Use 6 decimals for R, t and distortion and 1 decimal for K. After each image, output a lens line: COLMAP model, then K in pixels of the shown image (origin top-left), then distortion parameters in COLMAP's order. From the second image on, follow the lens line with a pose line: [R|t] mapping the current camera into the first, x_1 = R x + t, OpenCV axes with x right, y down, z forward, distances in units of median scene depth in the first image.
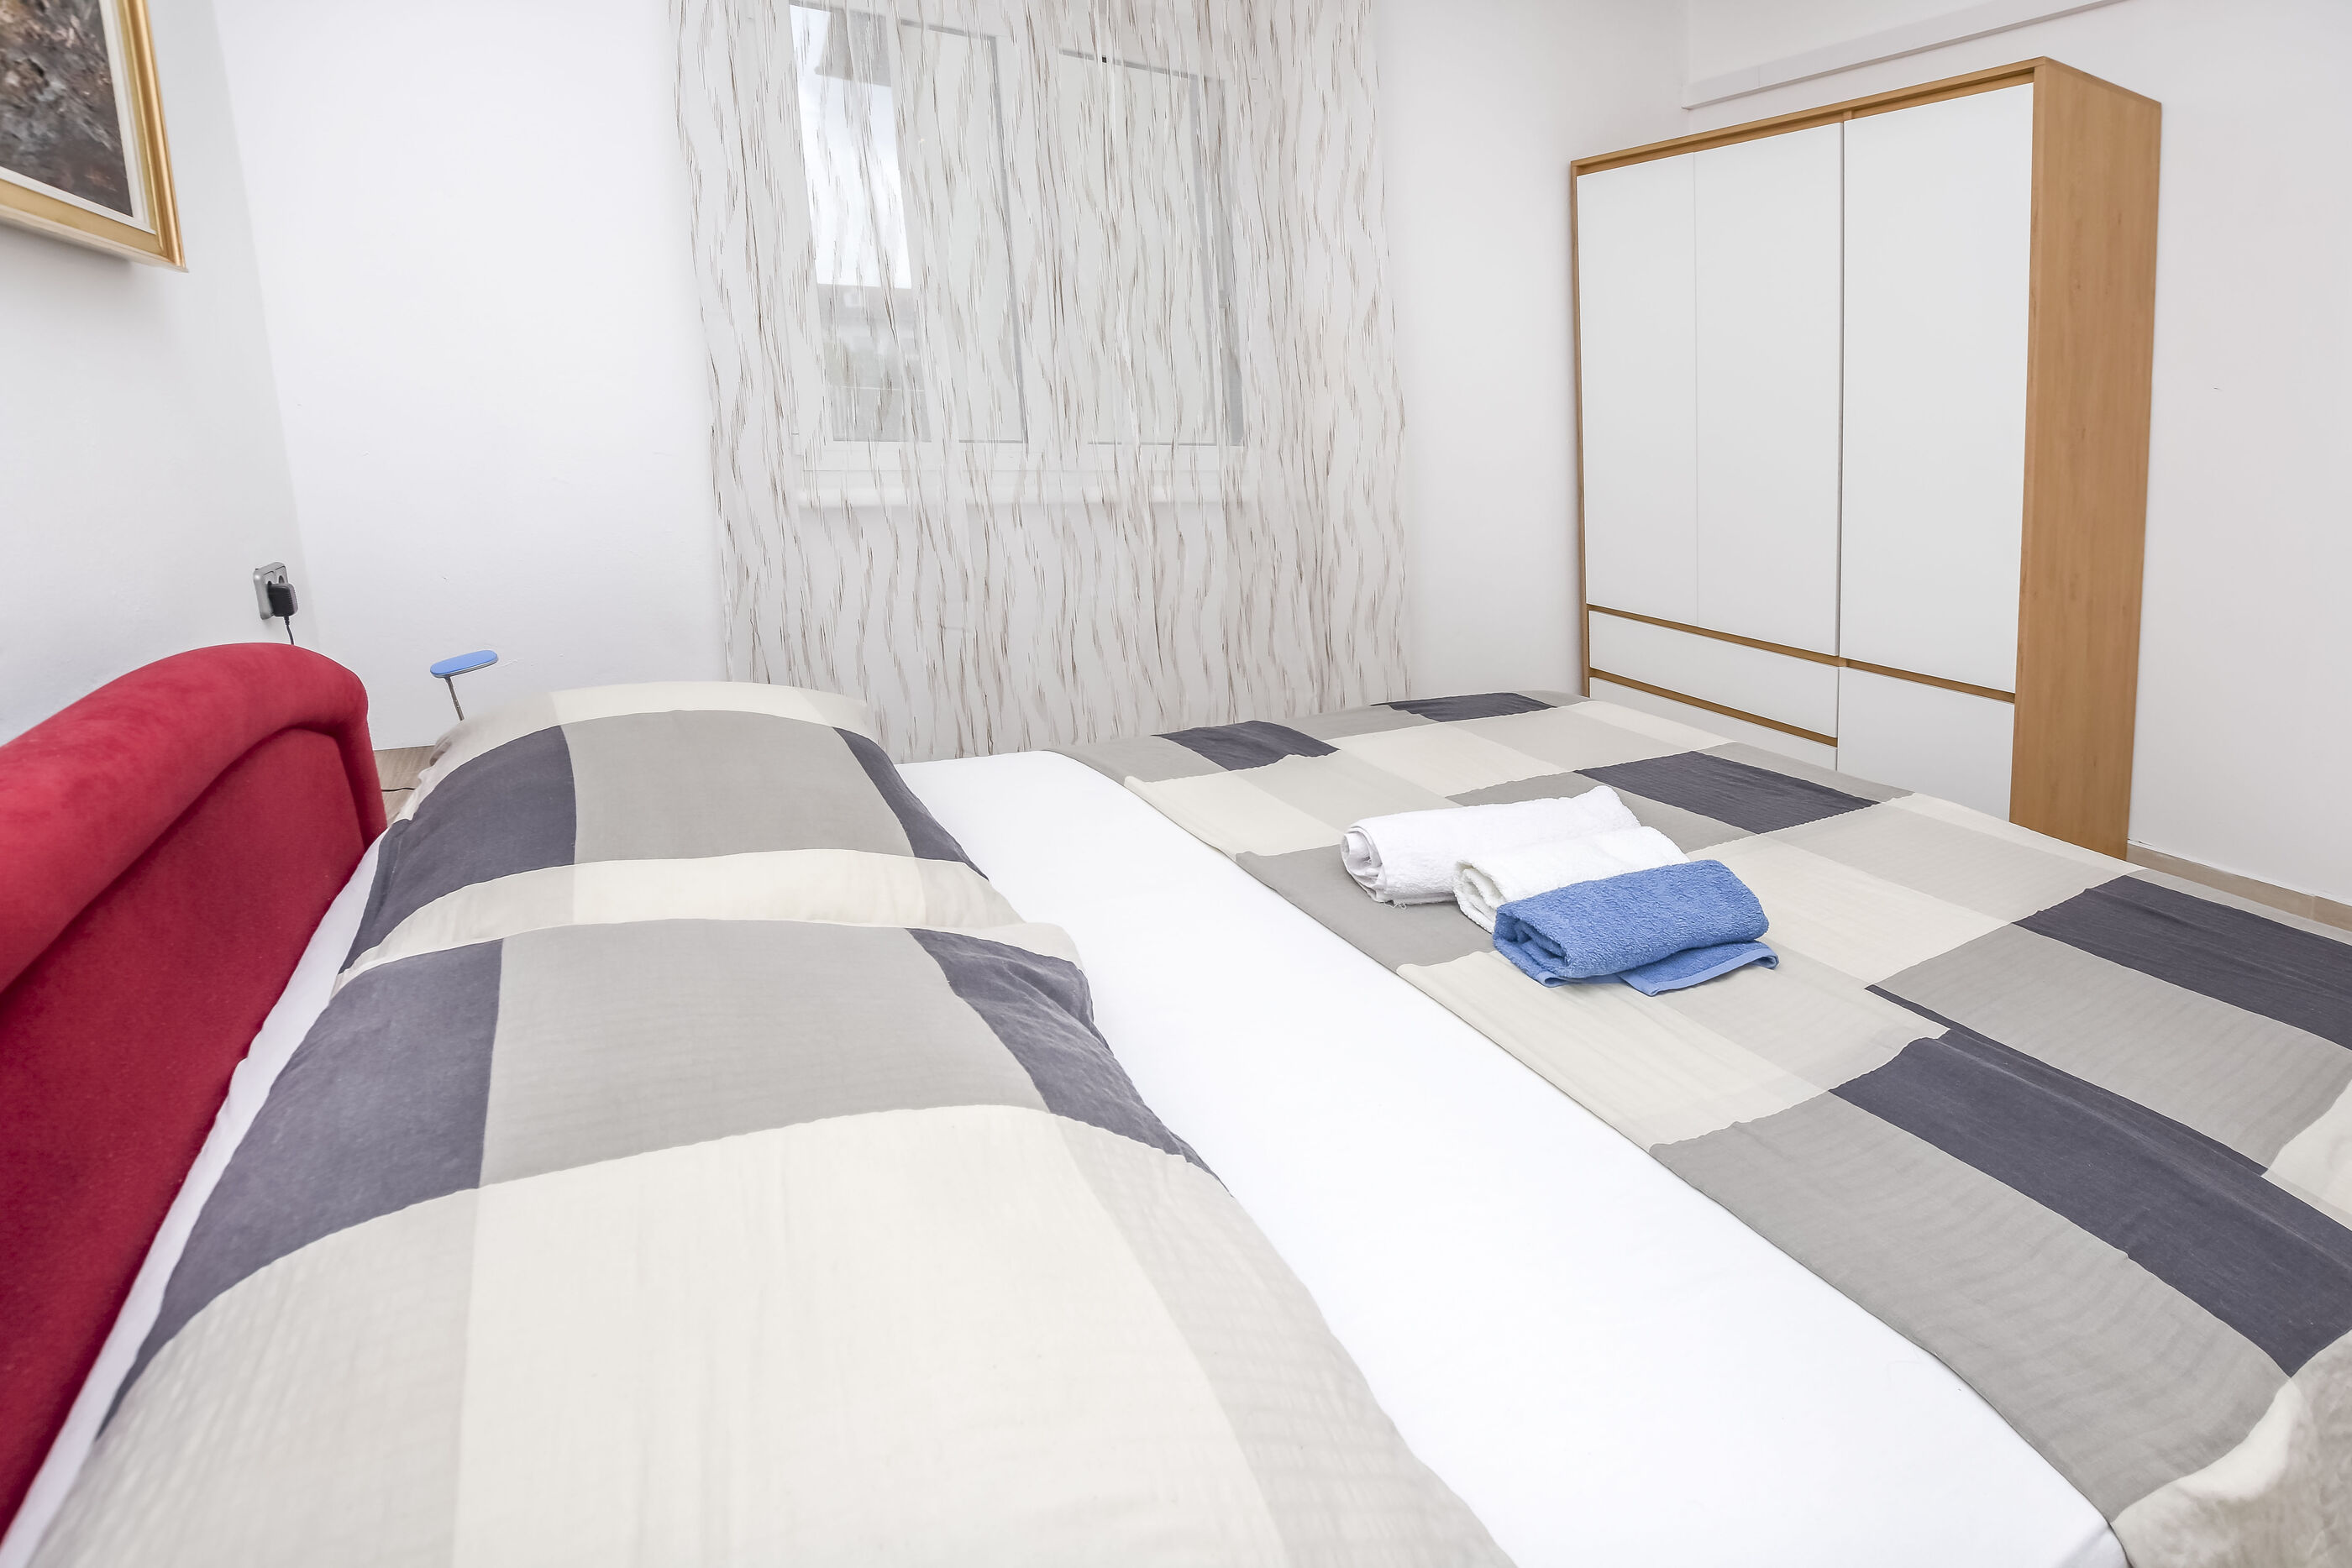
lens RADIAL K [[1058.4, 0, 1179.4], [0, 1058.4, 548.4], [0, 0, 1]] dist [-0.019760, -0.000076]
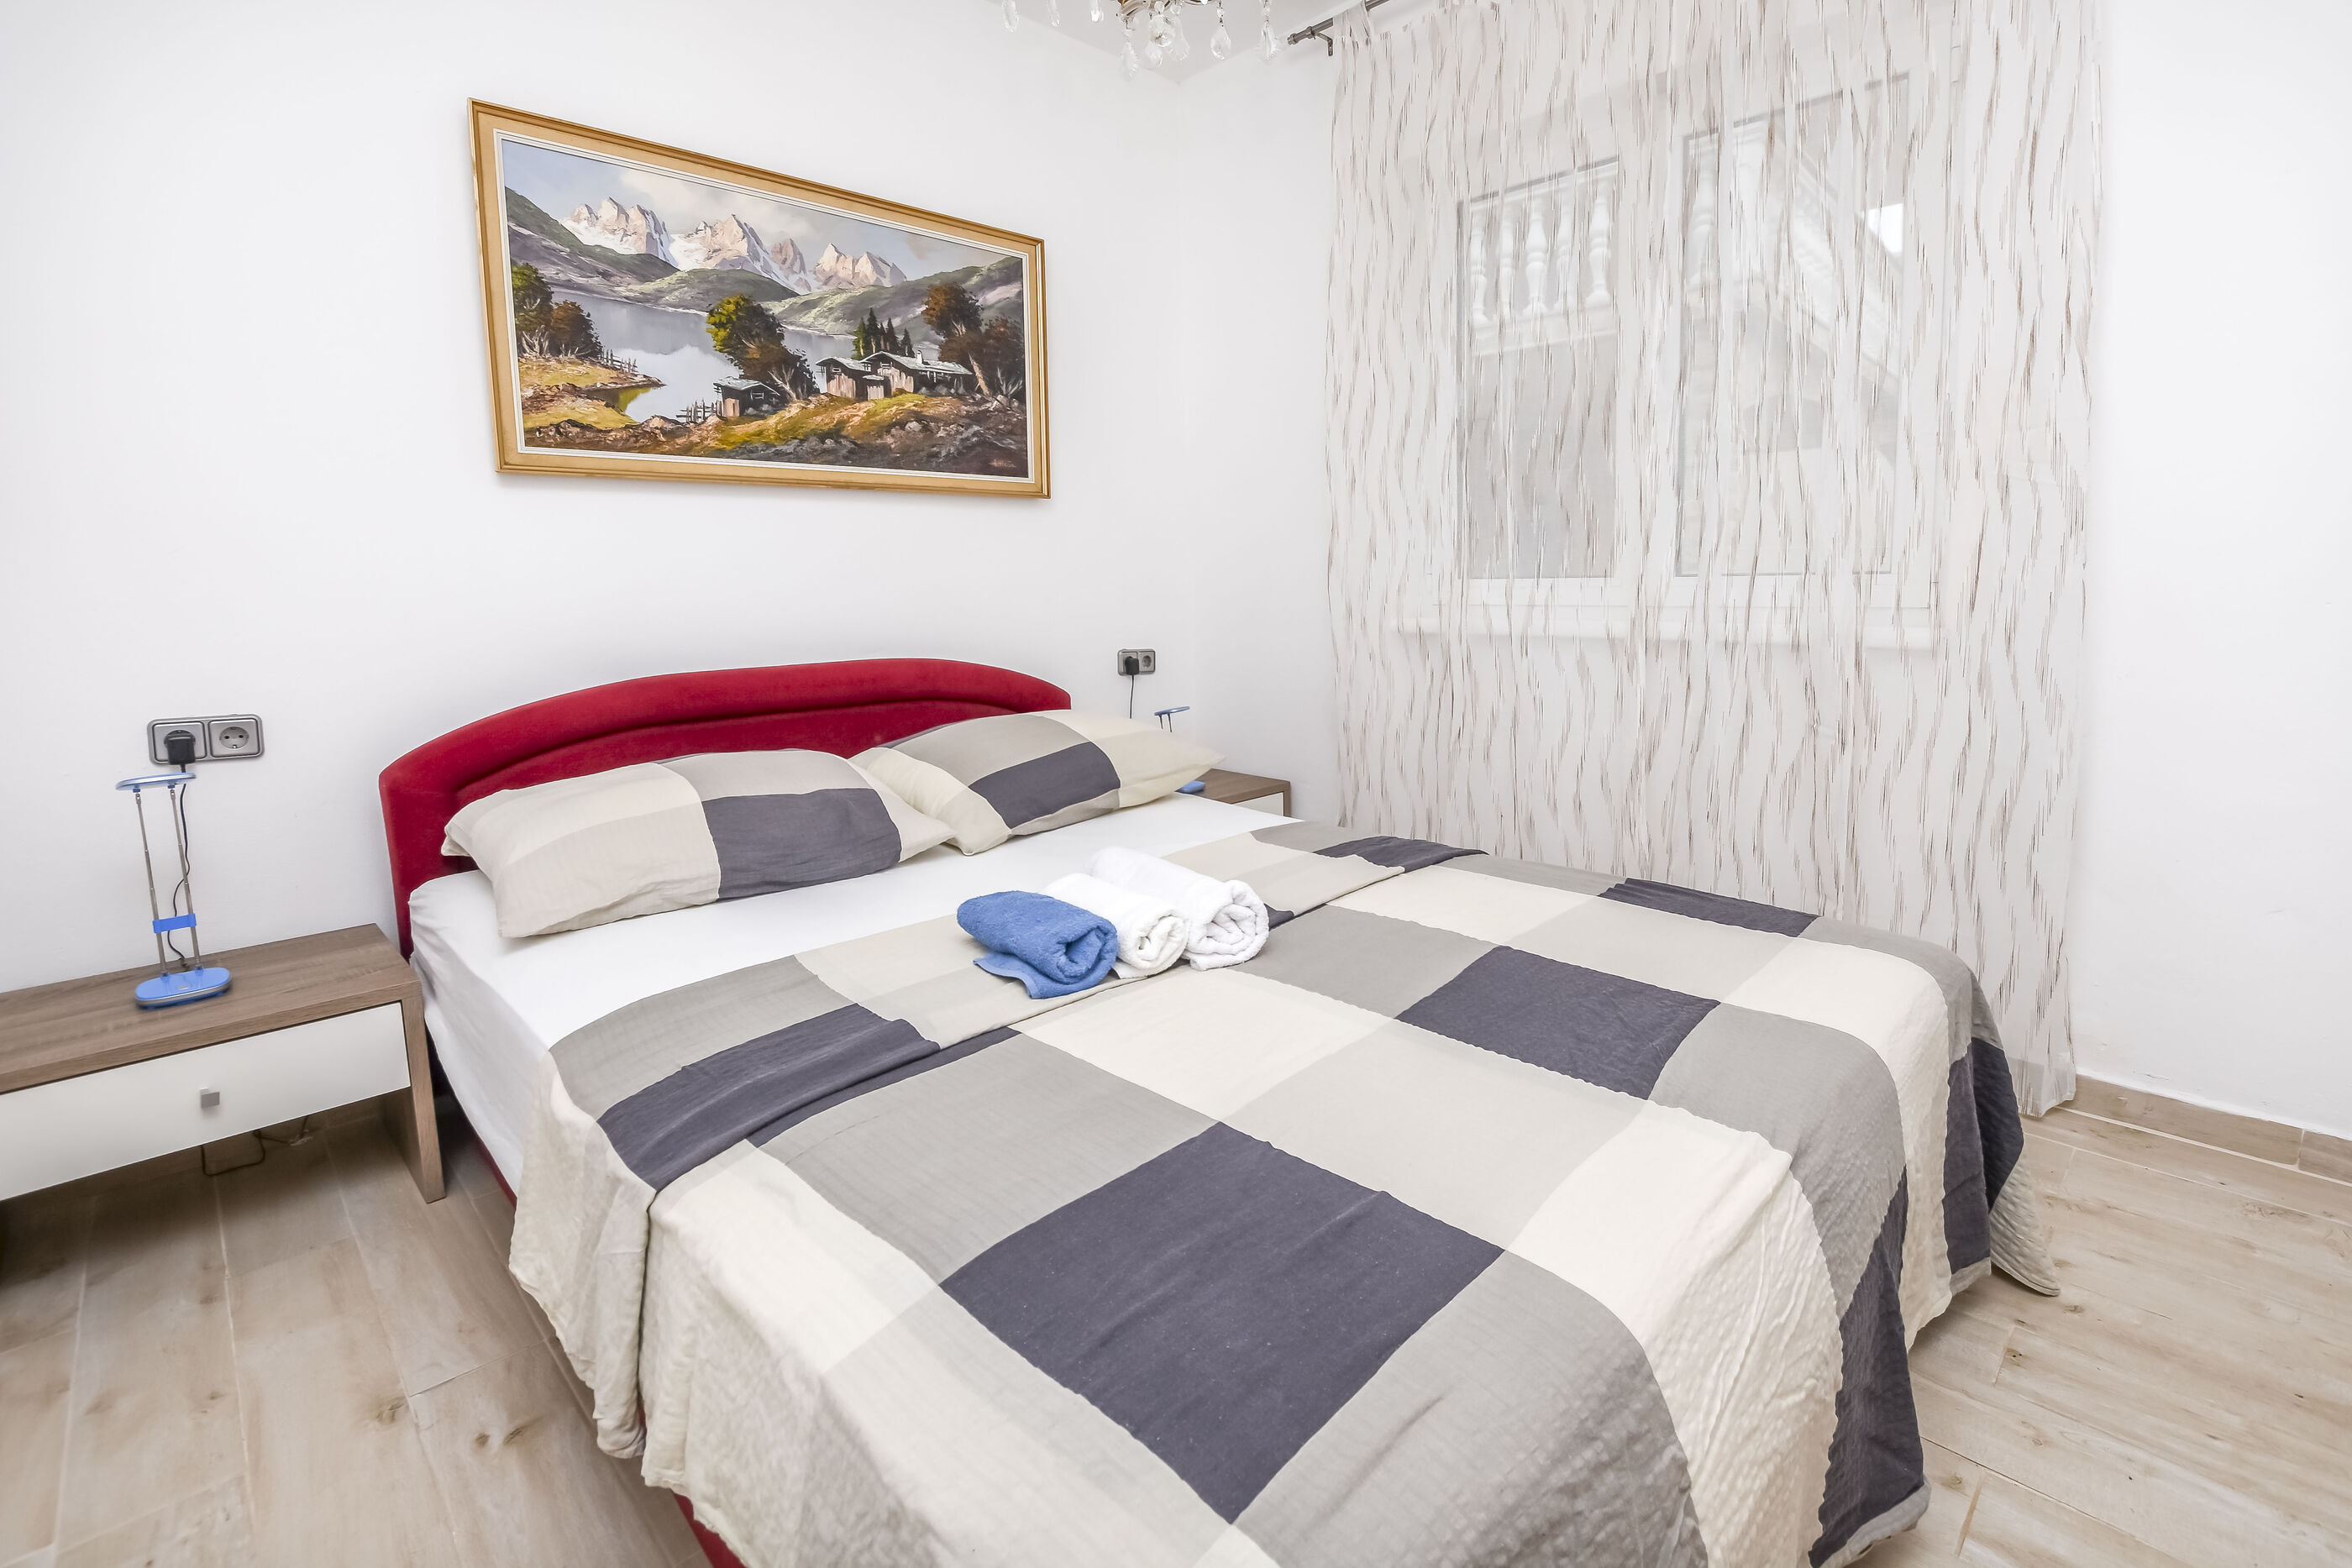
lens RADIAL K [[1090.6, 0, 1177.4], [0, 1090.6, 803.9], [0, 0, 1]] dist [-0.032193, 0.000080]
pose [[0.275988, 0.156918, -0.948265, 0.805133], [-0.101008, 0.985855, 0.133740, 0.014694], [0.955839, 0.058871, 0.287935, 0.389147]]
